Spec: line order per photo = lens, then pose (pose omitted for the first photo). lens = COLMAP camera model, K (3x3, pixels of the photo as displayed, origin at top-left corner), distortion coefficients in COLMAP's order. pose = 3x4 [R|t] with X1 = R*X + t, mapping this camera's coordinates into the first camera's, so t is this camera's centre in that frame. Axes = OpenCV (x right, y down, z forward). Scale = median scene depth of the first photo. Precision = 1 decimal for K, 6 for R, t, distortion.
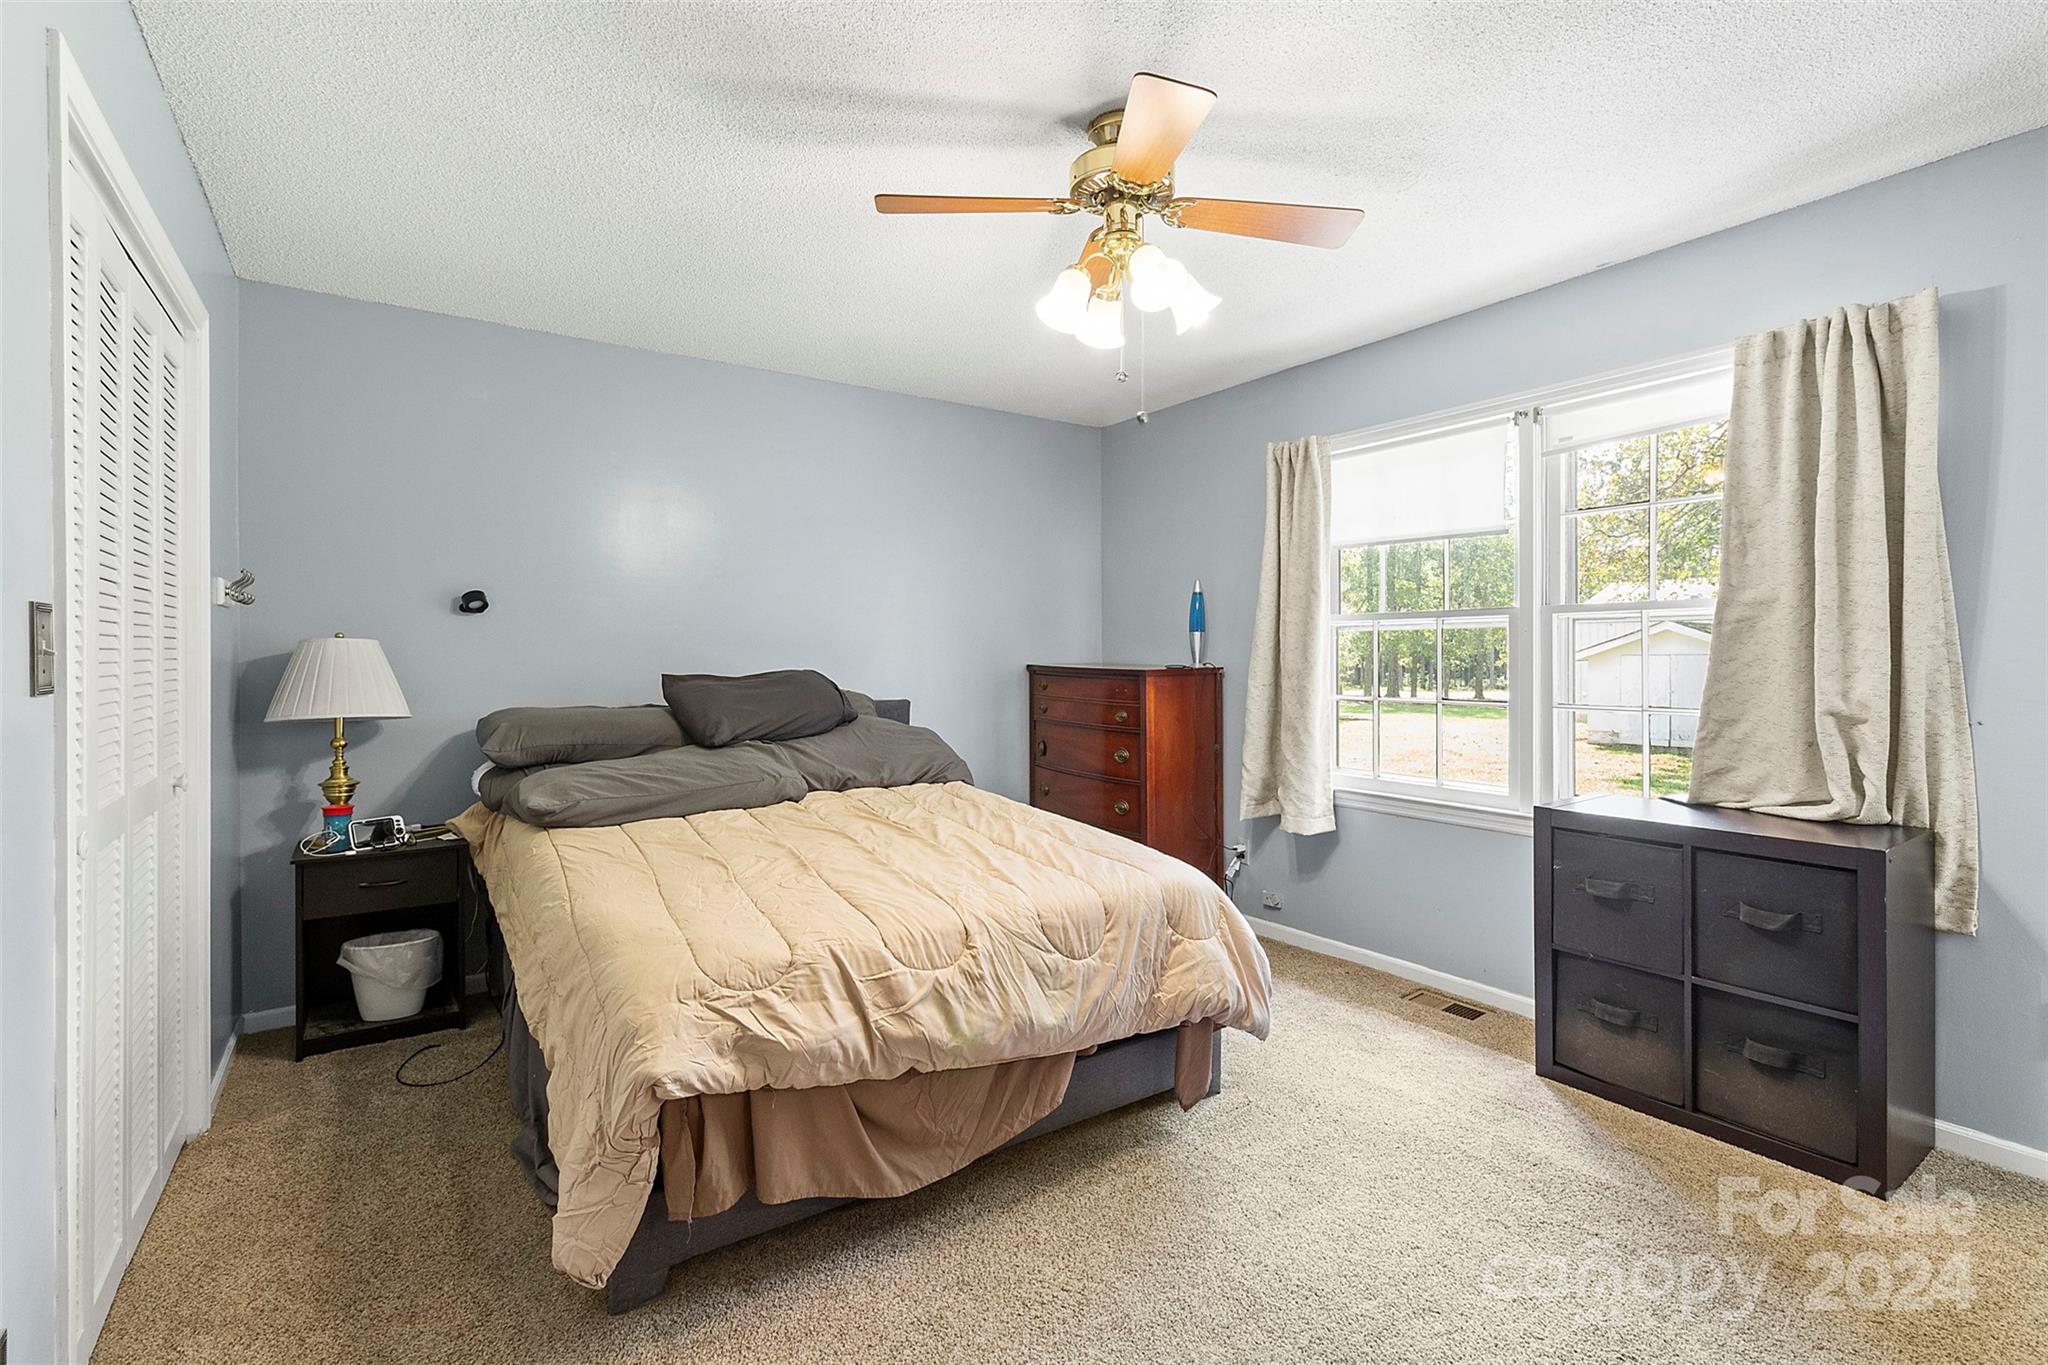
lens RADIAL K [[969.1, 0, 1053.7], [0, 969.1, 650.7], [0, 0, 1]] dist [-0.001186, -0.000049]
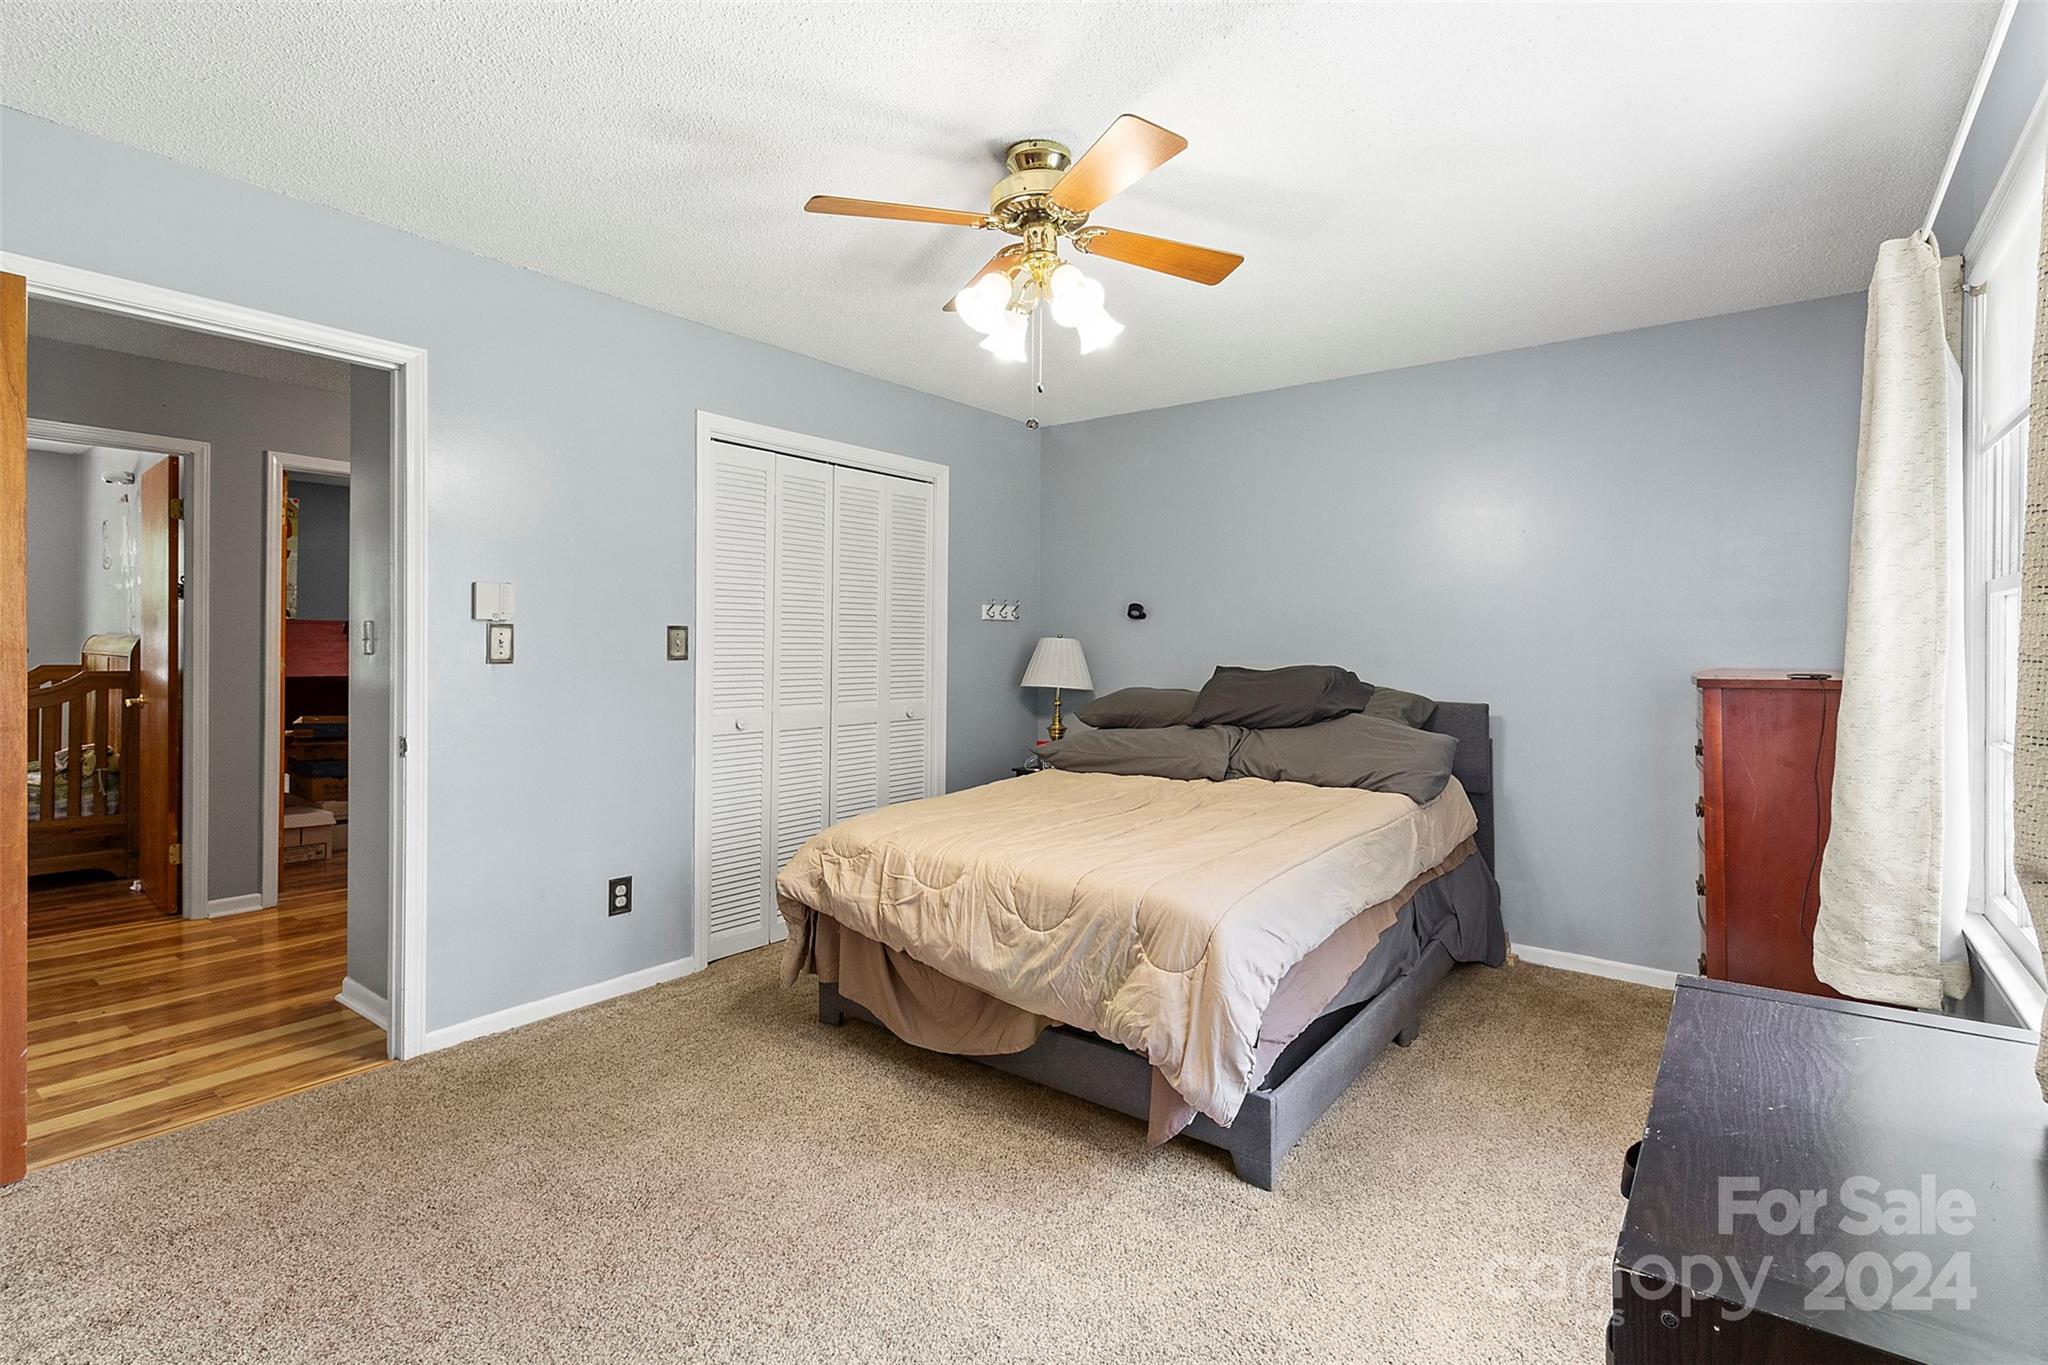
lens RADIAL K [[957.9, 0, 1036.4], [0, 957.9, 640.7], [0, 0, 1]] dist [-0.001053, 0.001119]
pose [[0.292897, -0.004398, -0.956134, 1.028542], [-0.006850, 0.999954, -0.006698, 0.003943], [0.956120, 0.008511, 0.292853, 0.672552]]
